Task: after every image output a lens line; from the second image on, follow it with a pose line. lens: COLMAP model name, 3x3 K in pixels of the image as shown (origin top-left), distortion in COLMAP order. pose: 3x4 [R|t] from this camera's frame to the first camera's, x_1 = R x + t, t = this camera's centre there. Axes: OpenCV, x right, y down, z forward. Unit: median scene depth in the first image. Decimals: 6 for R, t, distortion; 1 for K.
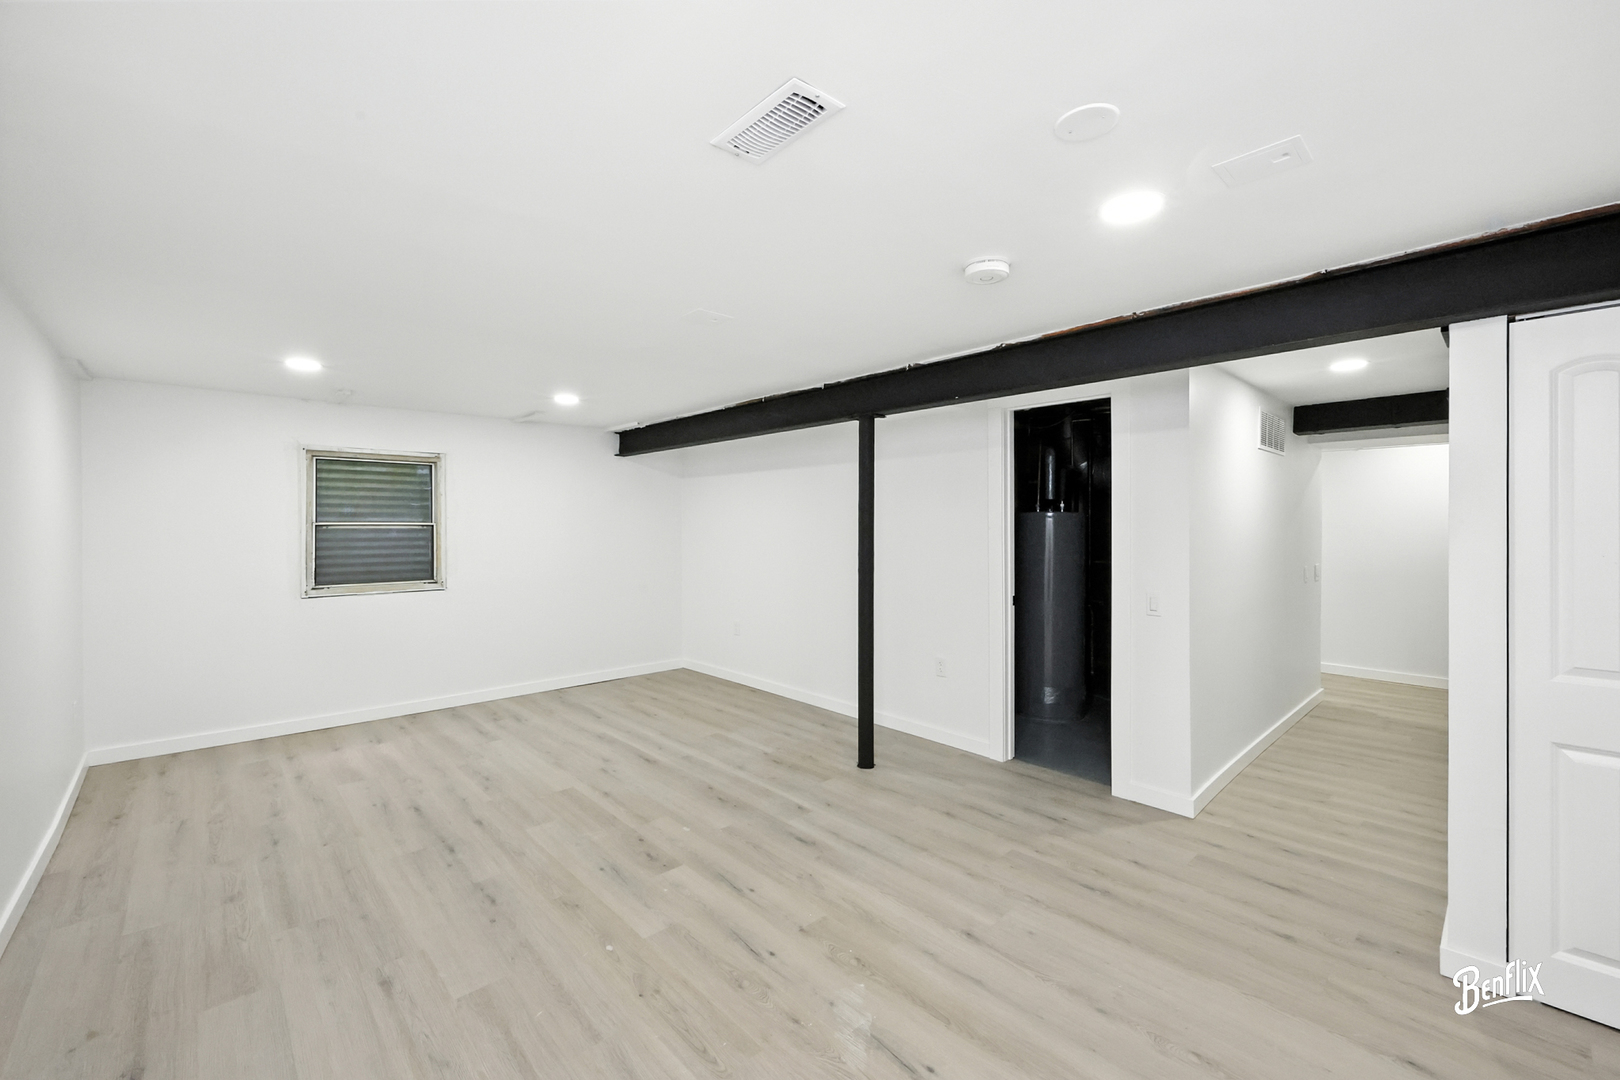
lens RADIAL K [[660.9, 0, 808.2], [0, 660.9, 524.3], [0, 0, 1]] dist [0.003759, 0.000038]
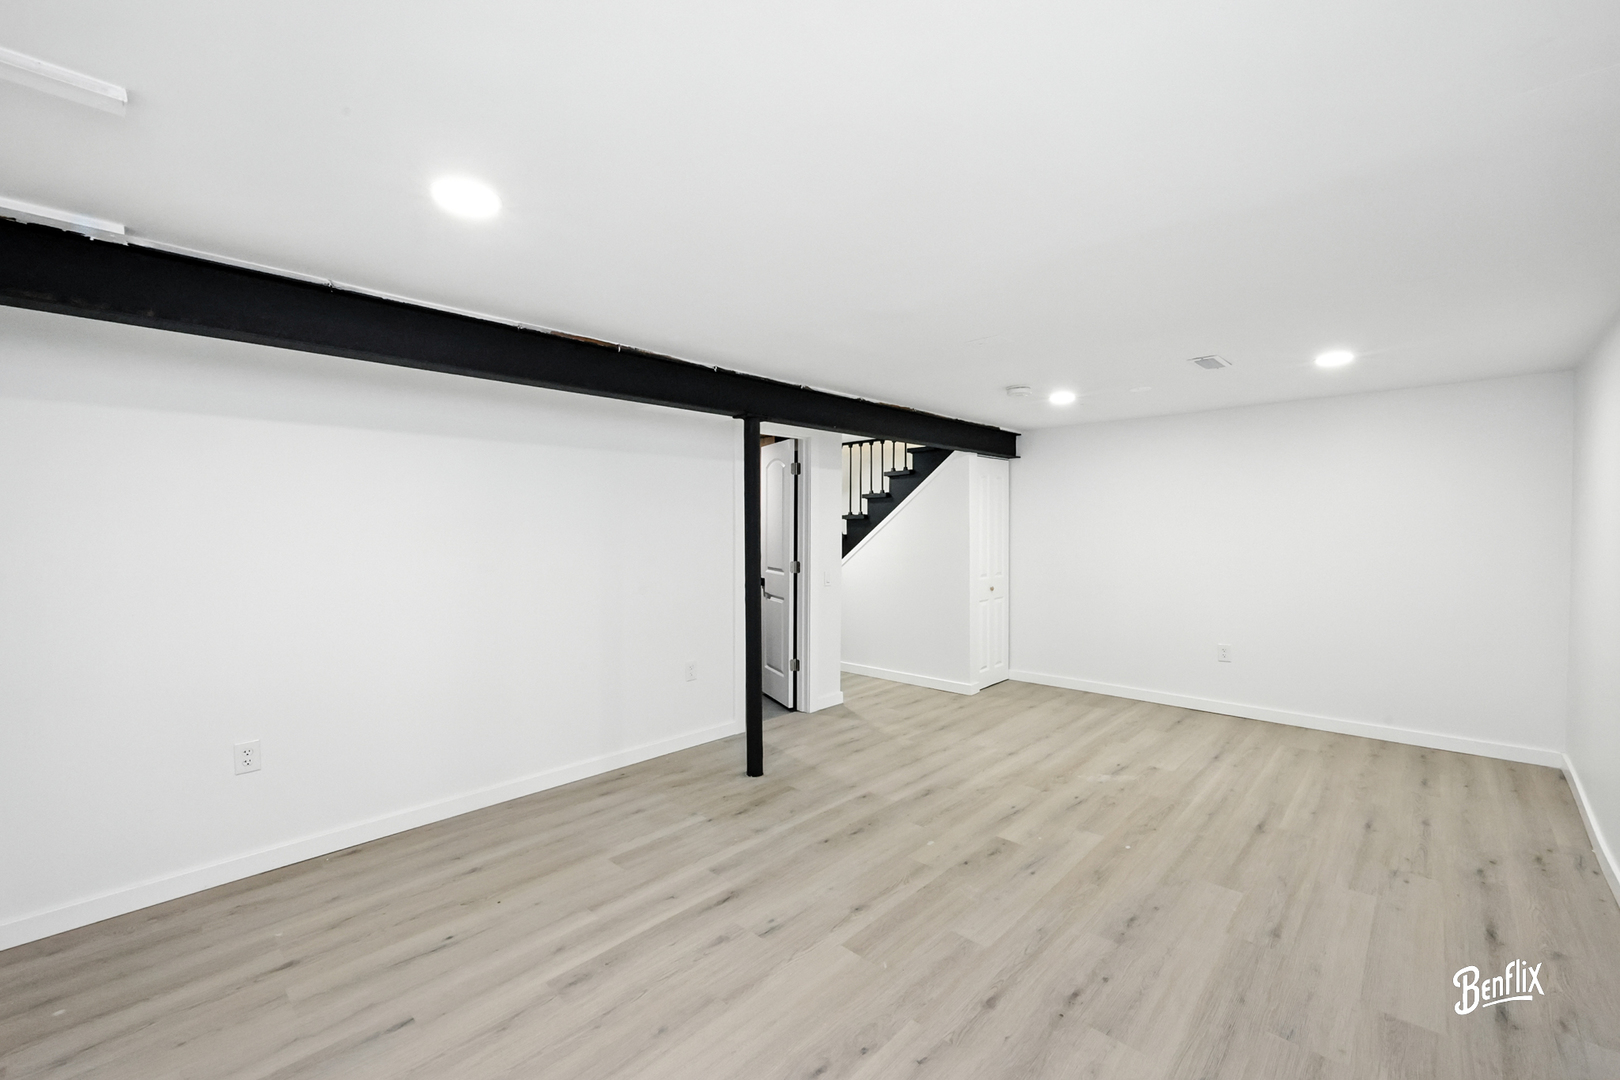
lens RADIAL K [[660.9, 0, 806.9], [0, 660.9, 548.2], [0, 0, 1]] dist [0.003759, 0.000038]
pose [[-0.062076, -0.028551, 0.997663, -1.172727], [0.003390, 0.999579, 0.028817, 0.000786], [-0.998066, 0.005171, -0.061953, 1.288968]]
